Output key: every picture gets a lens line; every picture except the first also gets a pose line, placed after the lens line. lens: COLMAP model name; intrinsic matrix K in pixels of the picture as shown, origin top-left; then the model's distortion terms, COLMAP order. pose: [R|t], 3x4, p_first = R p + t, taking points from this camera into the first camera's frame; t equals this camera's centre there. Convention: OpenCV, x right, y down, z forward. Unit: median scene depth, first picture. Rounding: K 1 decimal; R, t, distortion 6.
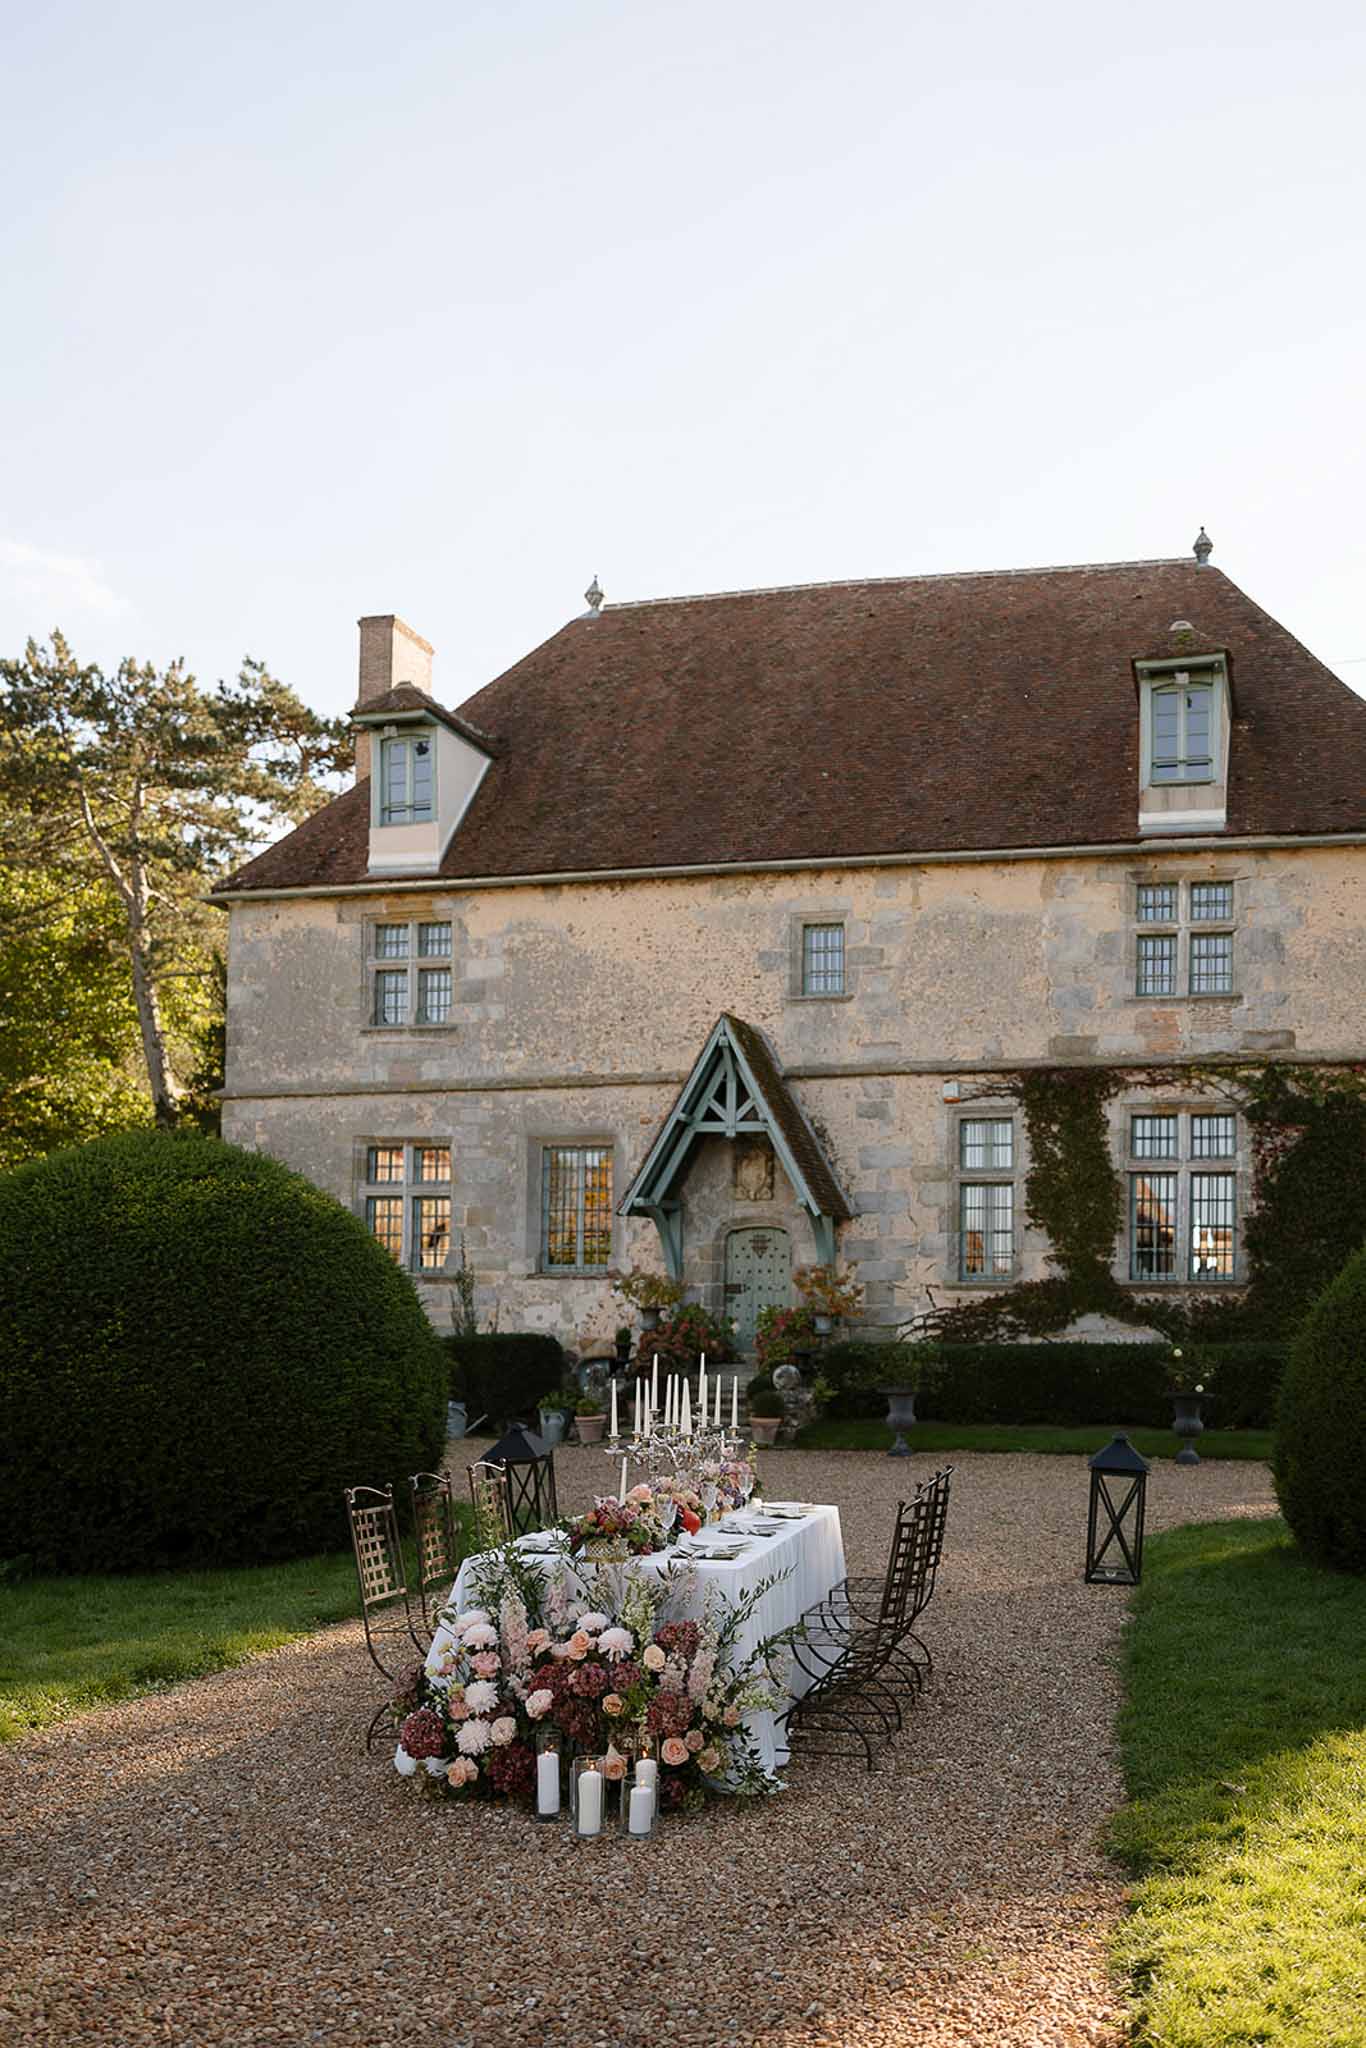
lens RADIAL K [[1599.3, 0, 904.2], [0, 1599.3, 1209.8], [0, 0, 1]] dist [0.006933, -0.002207]
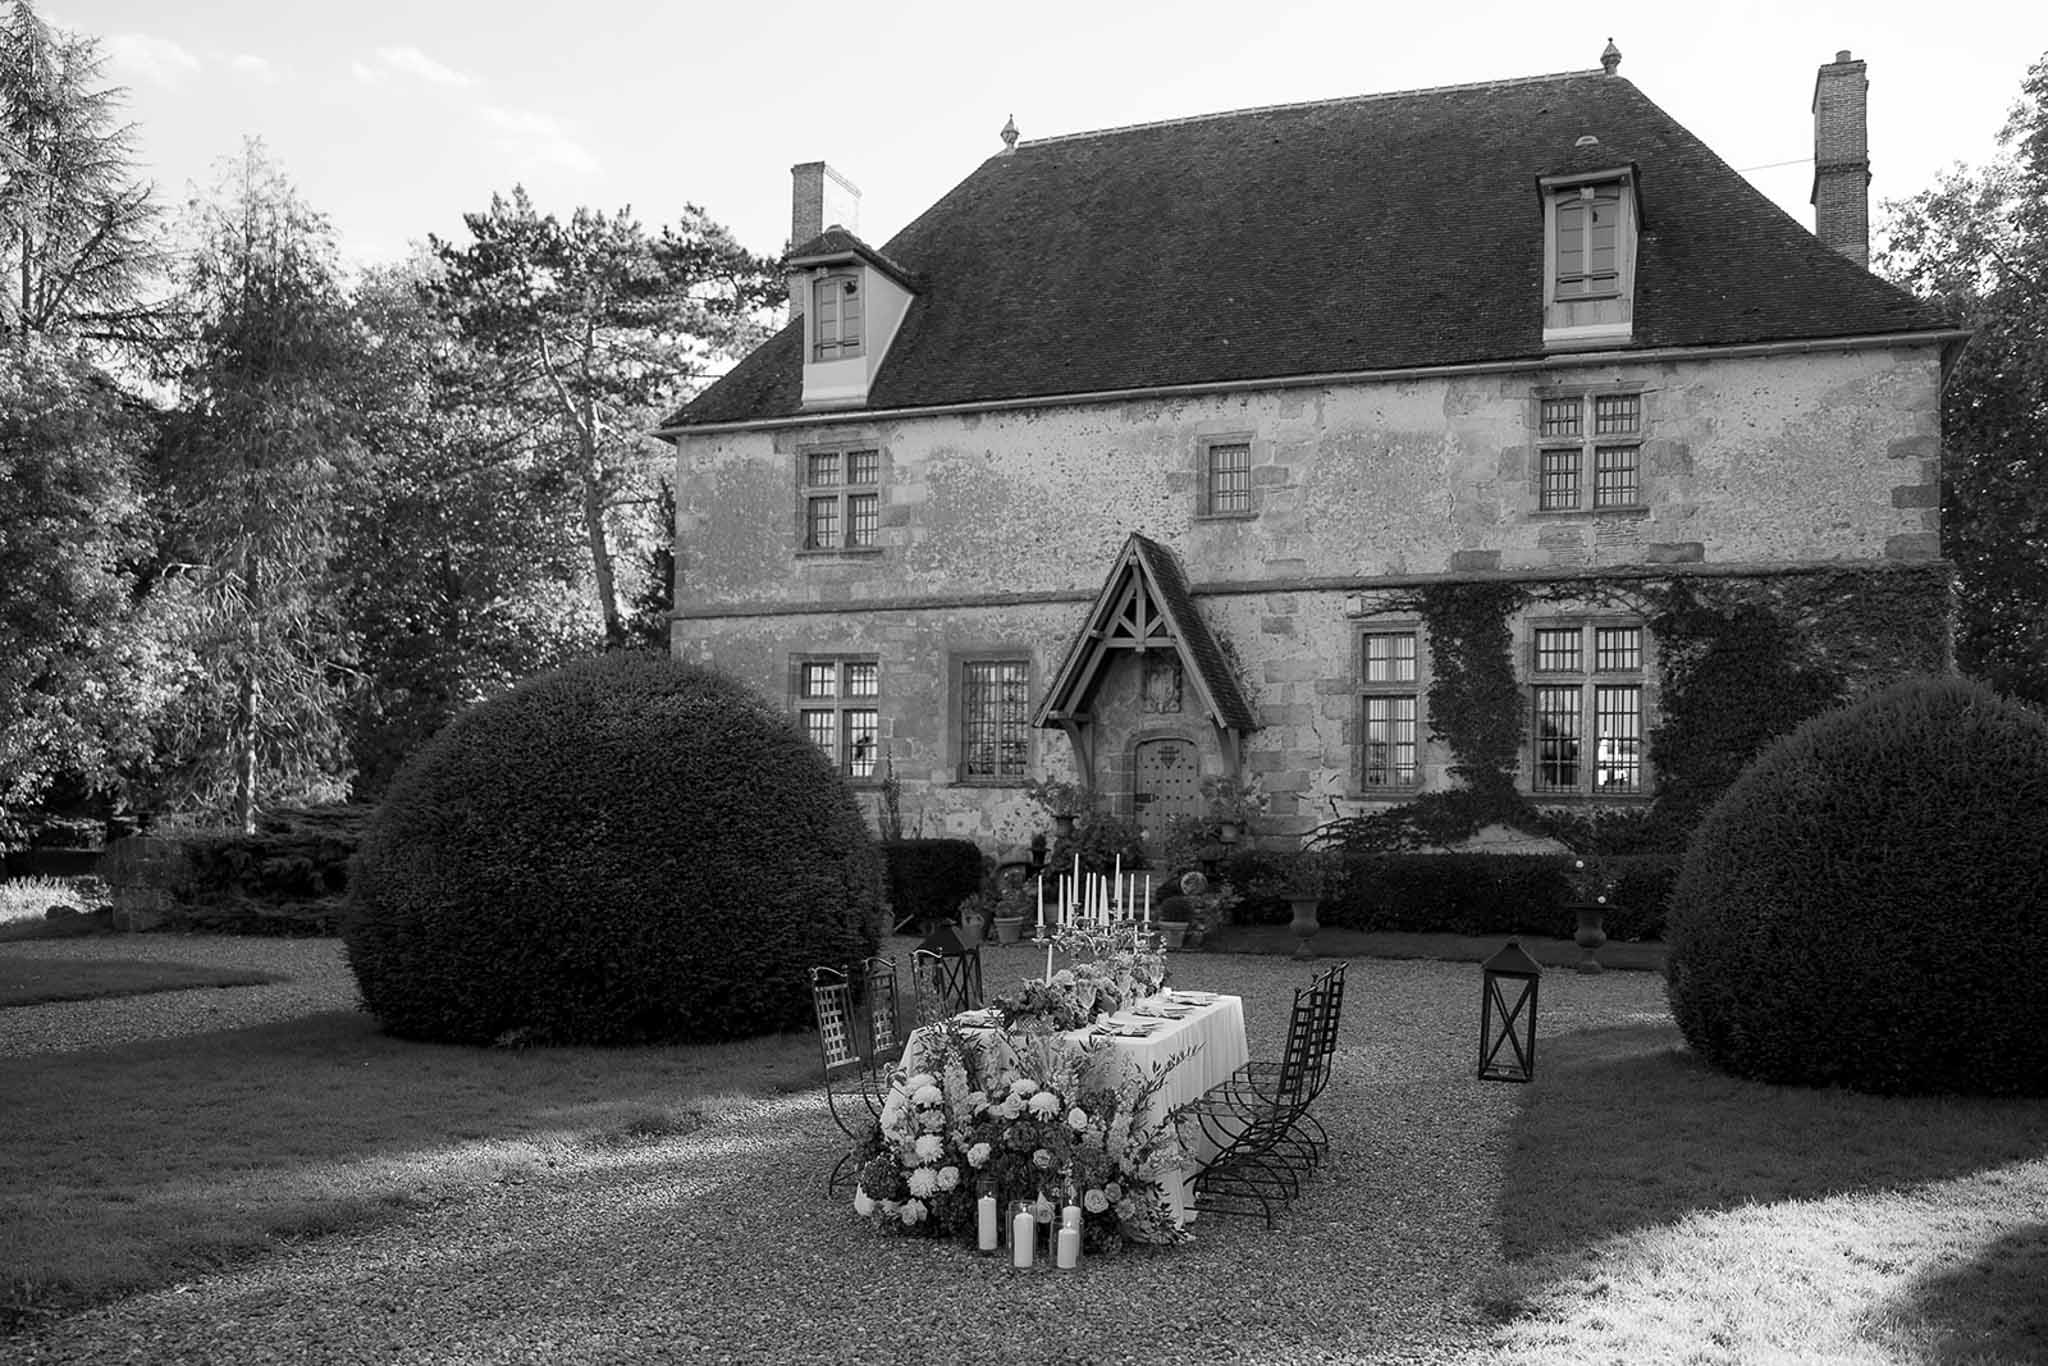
lens RADIAL K [[1573.3, 0, 1110.0], [0, 1573.3, 729.2], [0, 0, 1]] dist [0.003186, -0.001888]
pose [[0.992001, 0.000668, -0.126228, 0.001262], [-0.000057, 0.999988, 0.004847, -0.000439], [0.126230, -0.004801, 0.991989, -0.017878]]
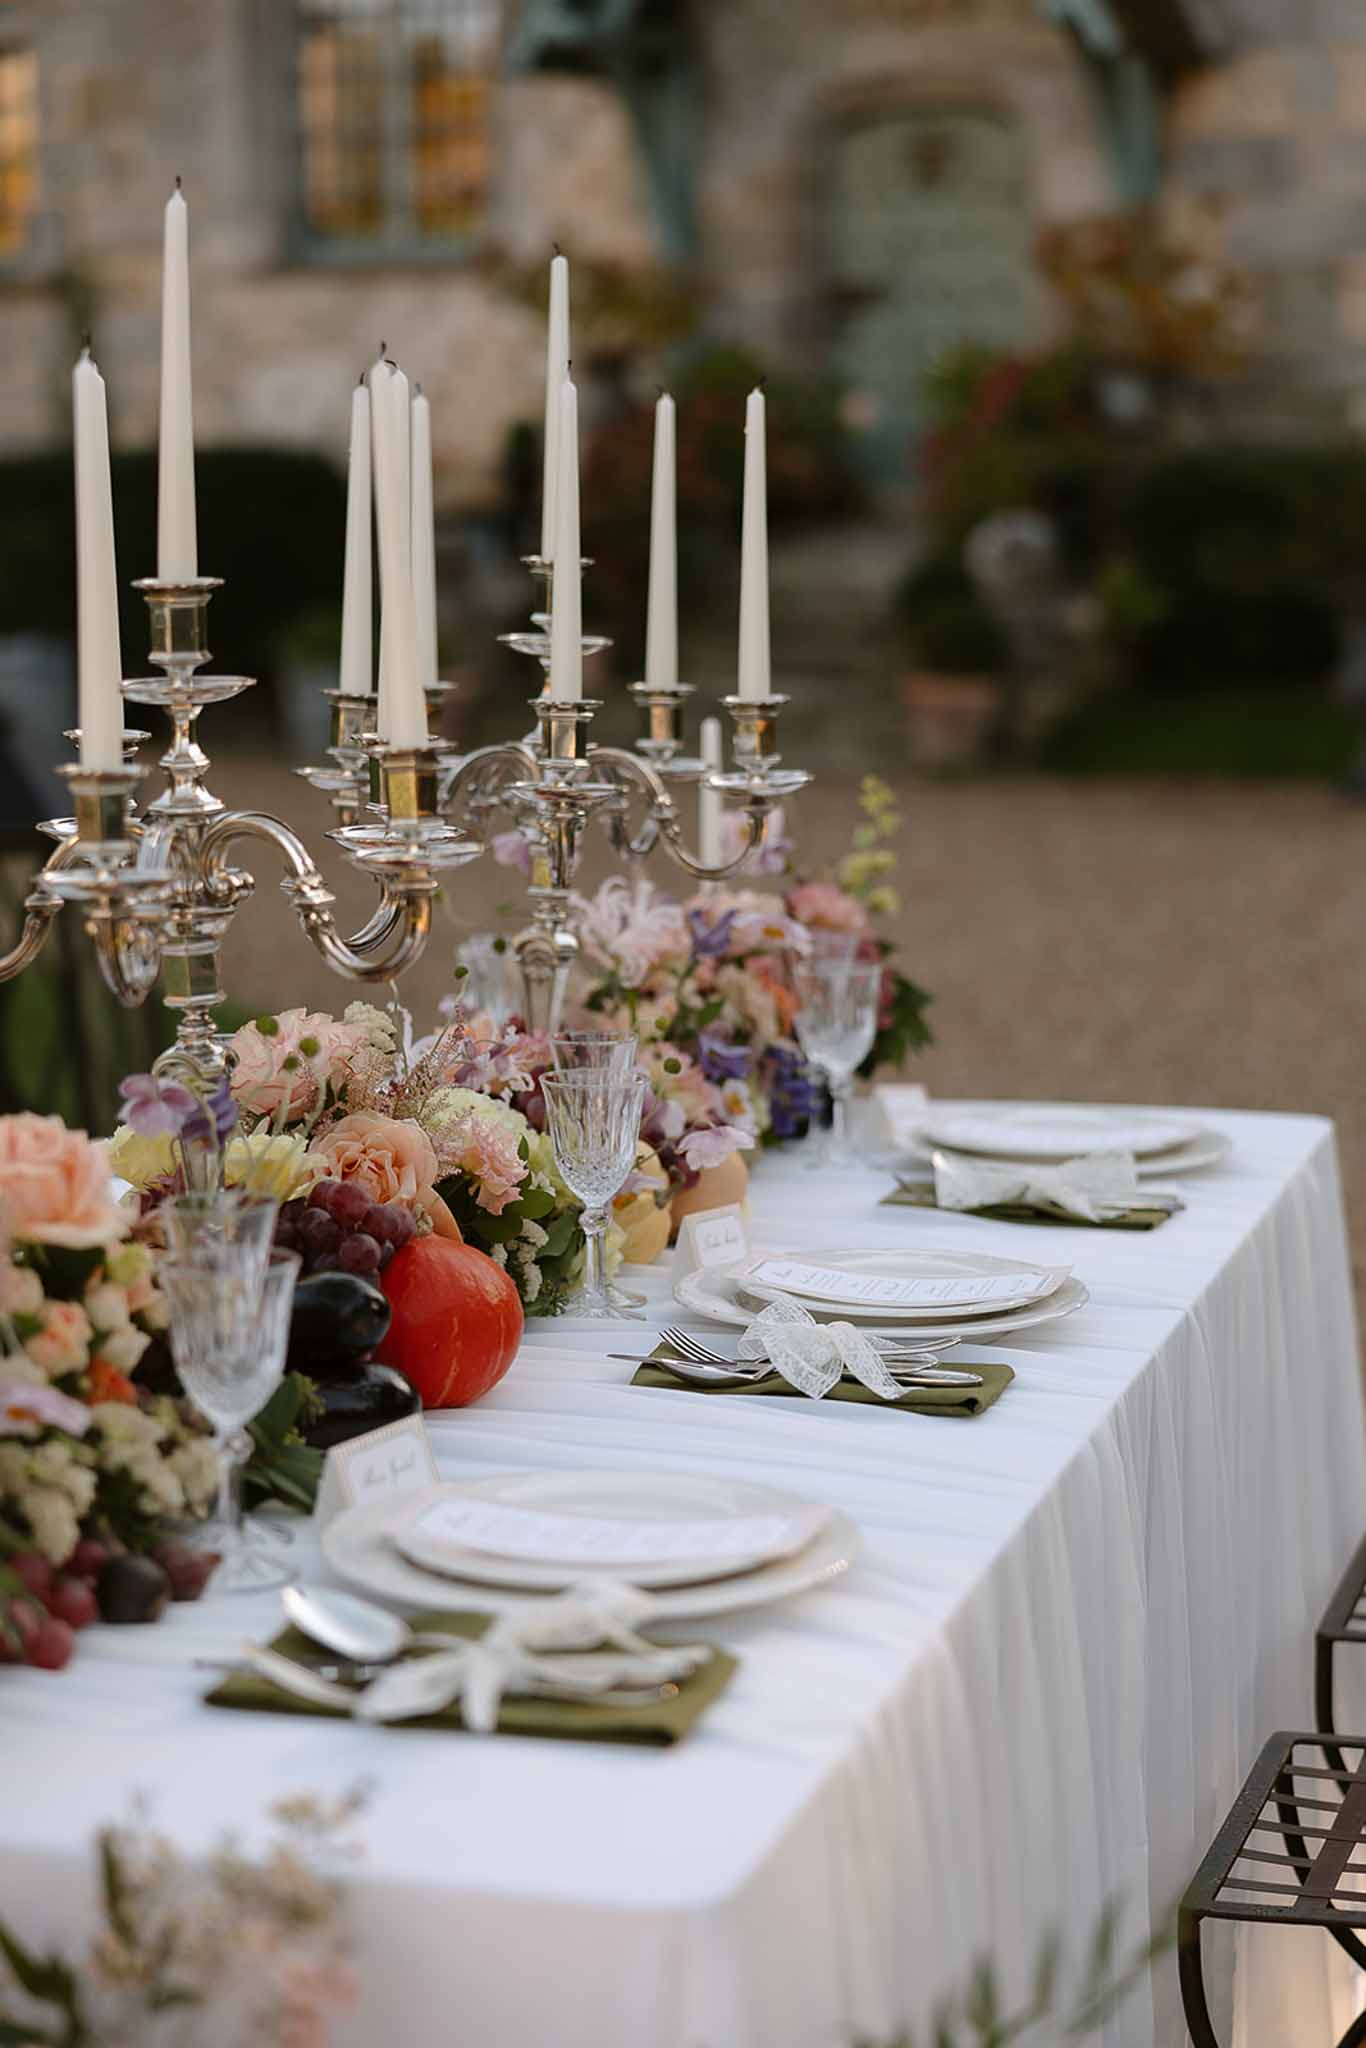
lens RADIAL K [[4148.6, 0, 683.0], [0, 4148.6, 1024.0], [0, 0, 1]] dist [0.025177, 0.189958]
pose [[0.988677, 0.006818, -0.149903, -0.011066], [0.024628, 0.978049, 0.206914, 0.018121], [0.148023, -0.208263, 0.966807, 0.131118]]
